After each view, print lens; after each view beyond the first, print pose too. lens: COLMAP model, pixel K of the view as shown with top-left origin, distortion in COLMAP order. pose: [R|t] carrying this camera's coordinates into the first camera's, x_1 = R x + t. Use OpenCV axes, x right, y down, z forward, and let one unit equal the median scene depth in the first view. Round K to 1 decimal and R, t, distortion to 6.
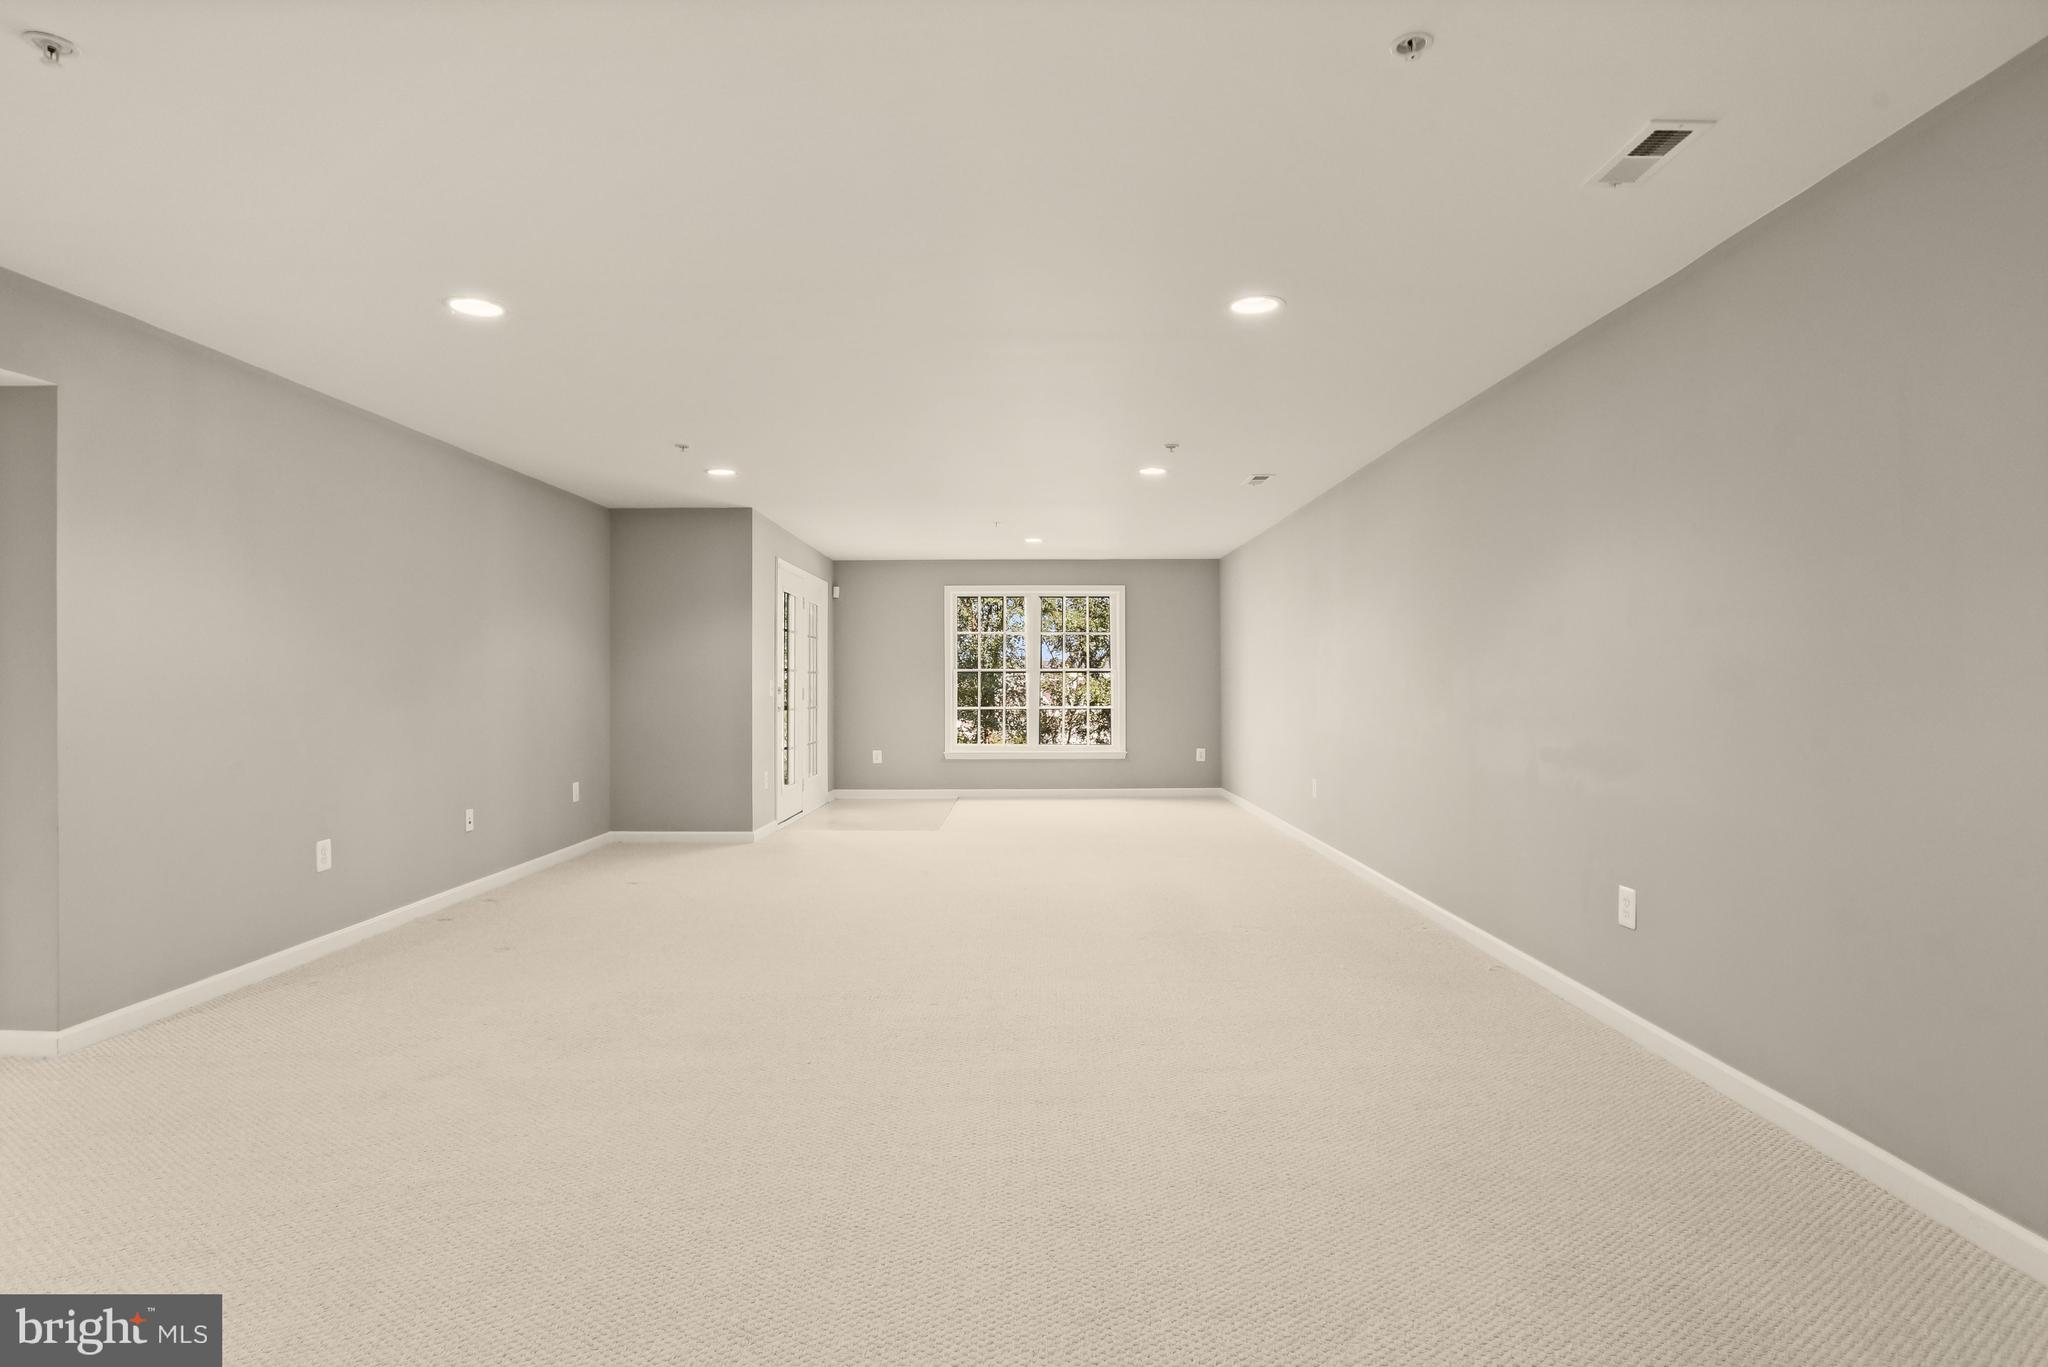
lens RADIAL K [[1026.6, 0, 1012.8], [0, 1026.6, 674.2], [0, 0, 1]] dist [-0.013690, 0.000285]
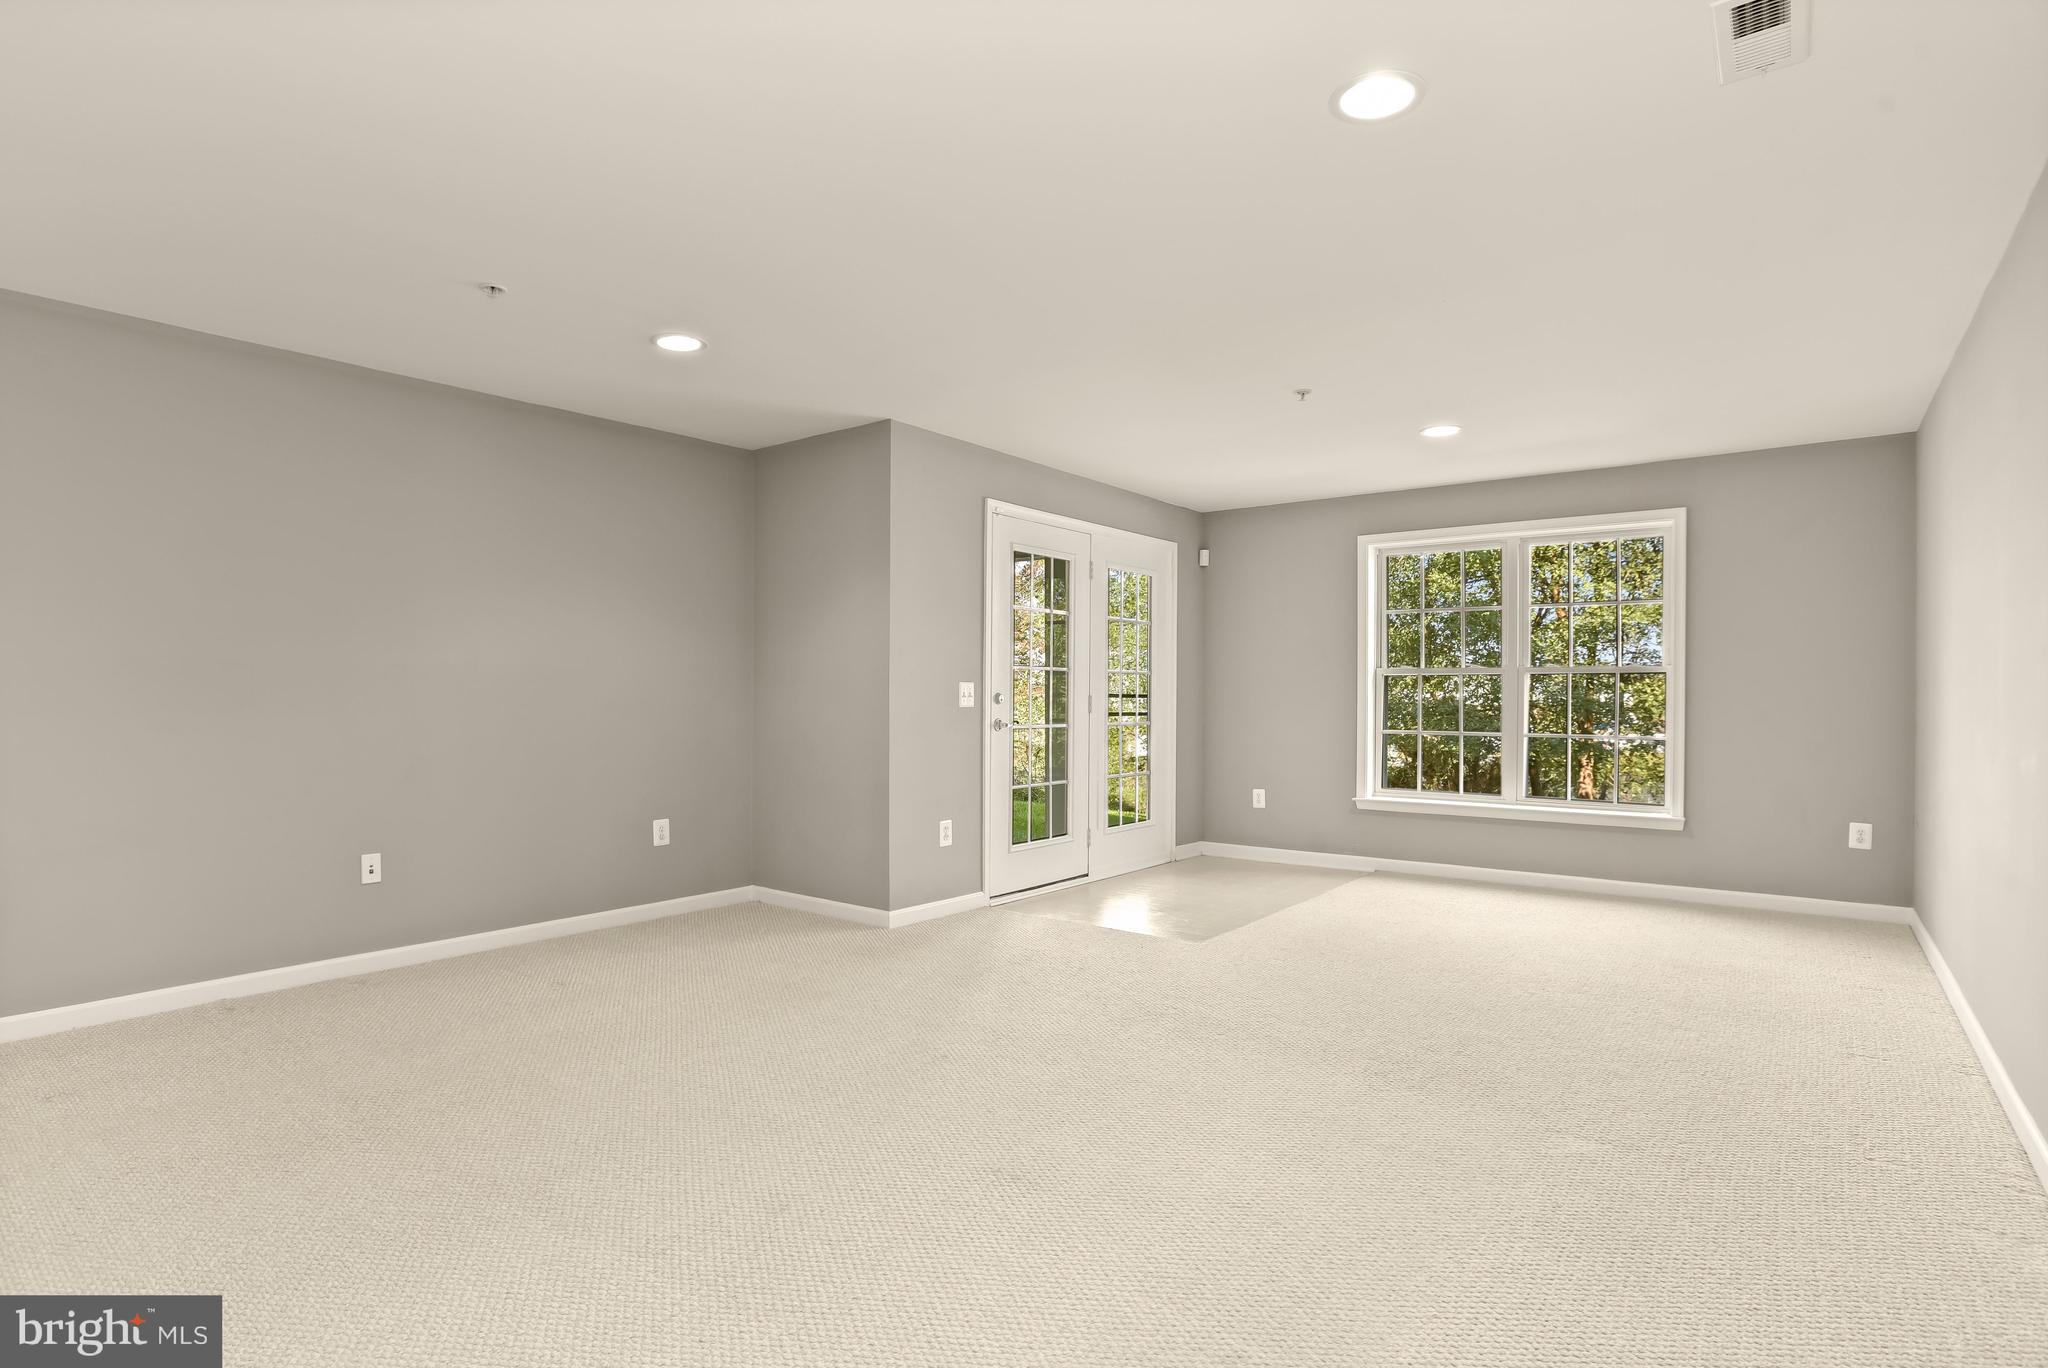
lens RADIAL K [[1018.6, 0, 1052.2], [0, 1018.6, 697.9], [0, 0, 1]] dist [-0.085384, 0.050608]
pose [[0.798148, 0.007617, -0.602414, 0.184314], [0.000928, 0.999903, 0.013872, 0.005811], [0.602461, -0.011631, 0.798063, 0.452839]]
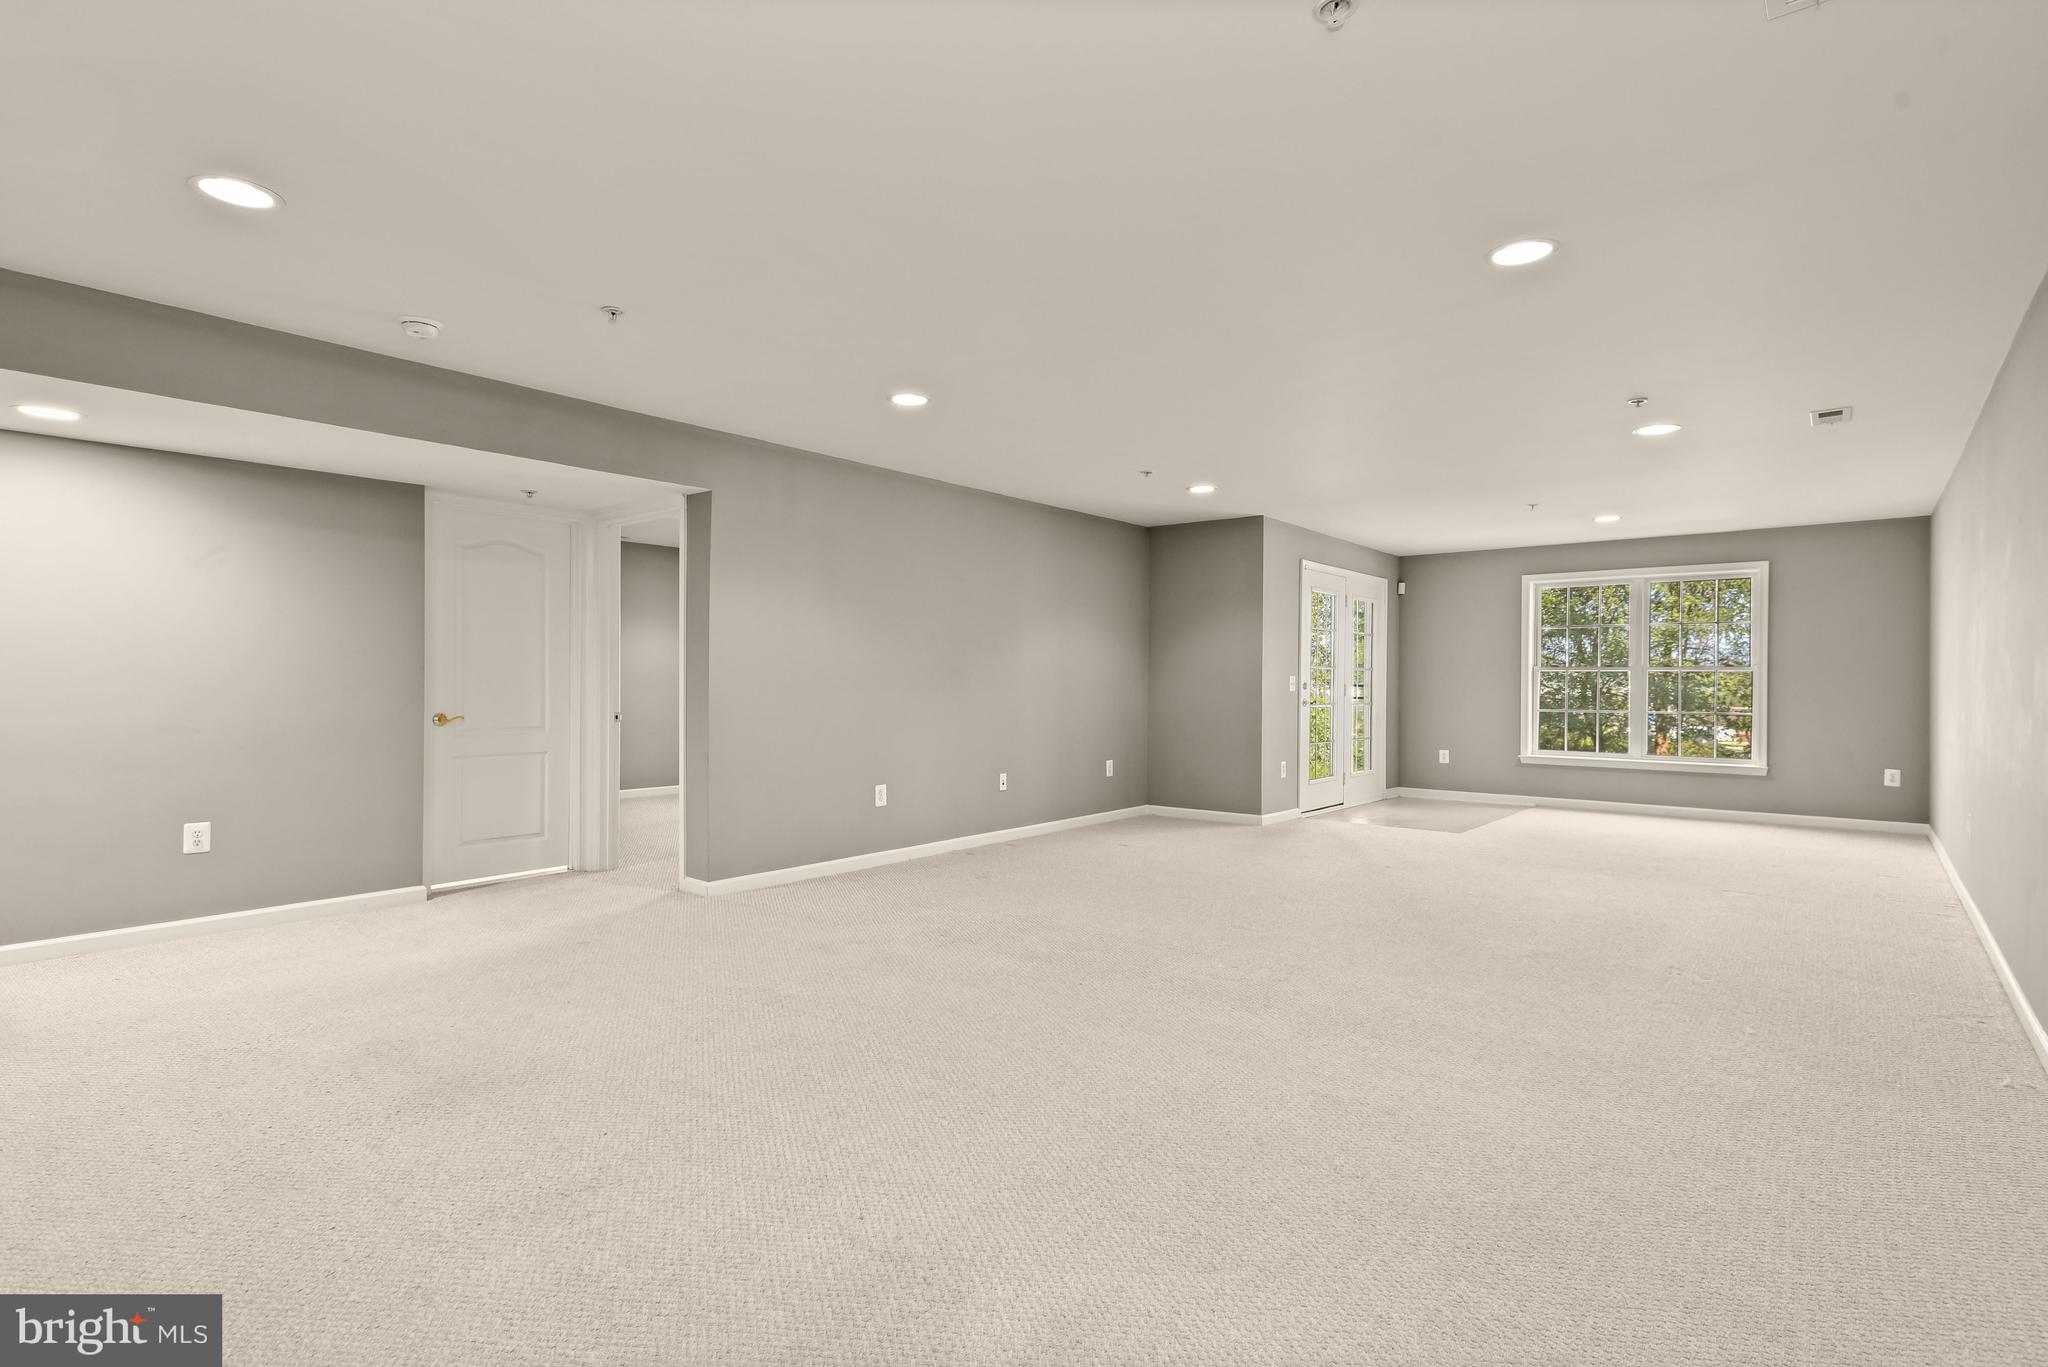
lens RADIAL K [[1008.0, 0, 1024.0], [0, 1008.0, 683.5], [0, 0, 1]] dist [0.010397, 0.000321]
pose [[0.778951, 0.007438, -0.627040, 0.180154], [-0.001889, 0.999953, 0.009514, 0.003654], [0.627082, -0.006226, 0.778929, 0.014197]]
